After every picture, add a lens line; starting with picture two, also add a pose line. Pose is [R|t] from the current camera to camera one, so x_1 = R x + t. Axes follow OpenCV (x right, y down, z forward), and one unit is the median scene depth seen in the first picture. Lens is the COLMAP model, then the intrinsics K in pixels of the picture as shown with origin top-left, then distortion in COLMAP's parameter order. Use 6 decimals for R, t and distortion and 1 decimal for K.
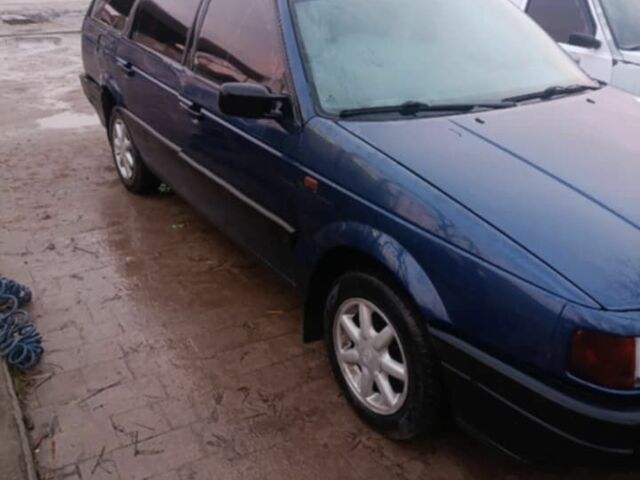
lens RADIAL K [[640.2, 0, 320.0], [0, 640.2, 240.0], [0, 0, 1]] dist [0.167452, -0.309223]
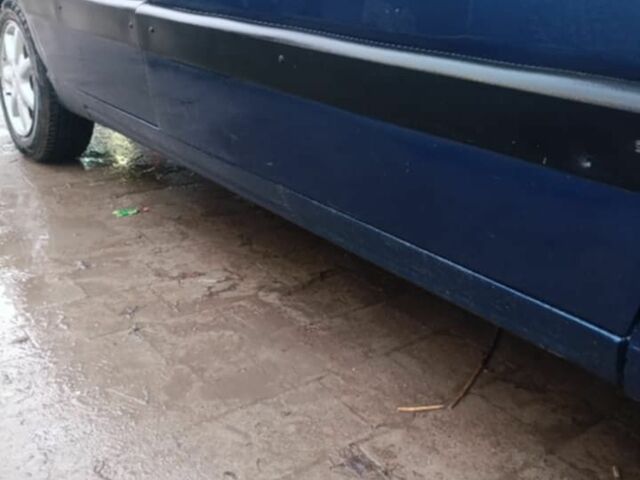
lens RADIAL K [[640.2, 0, 320.0], [0, 640.2, 240.0], [0, 0, 1]] dist [0.167452, -0.309223]
pose [[0.994376, -0.003990, 0.105829, -0.141769], [0.010730, 0.997944, -0.063191, 0.035650], [-0.105359, 0.063971, 0.992375, 0.563113]]
